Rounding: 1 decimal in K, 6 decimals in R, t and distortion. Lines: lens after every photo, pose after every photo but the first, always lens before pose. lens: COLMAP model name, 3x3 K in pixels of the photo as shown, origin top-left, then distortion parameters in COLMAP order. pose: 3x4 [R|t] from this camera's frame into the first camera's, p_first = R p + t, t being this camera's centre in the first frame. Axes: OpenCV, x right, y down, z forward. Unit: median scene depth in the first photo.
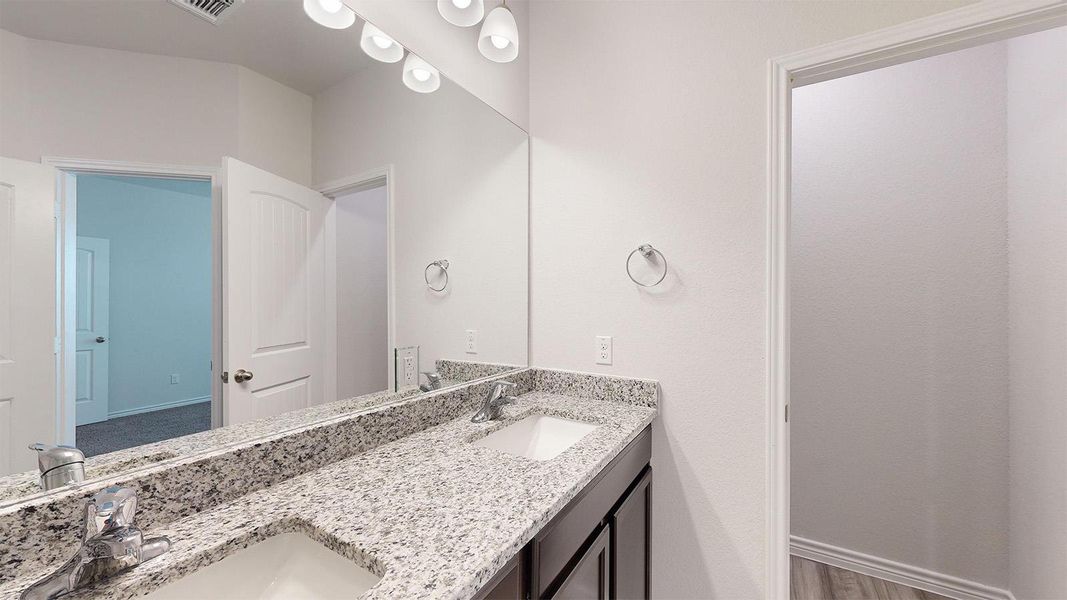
lens RADIAL K [[391.2, 0, 533.9], [0, 391.2, 302.0], [0, 0, 1]] dist [0.001137, 0.000037]
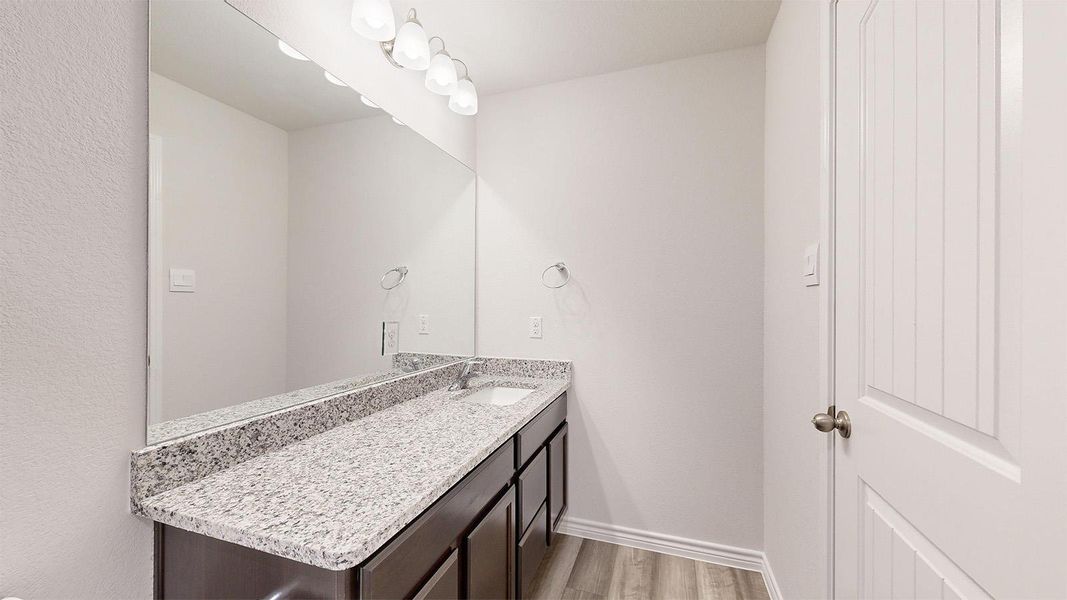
lens RADIAL K [[391.2, 0, 533.9], [0, 391.2, 302.0], [0, 0, 1]] dist [0.001137, 0.000037]
pose [[0.971471, 0.002179, 0.237148, -0.171059], [-0.000268, 0.999967, -0.008091, -0.002743], [-0.237158, 0.007797, 0.971440, -0.392948]]
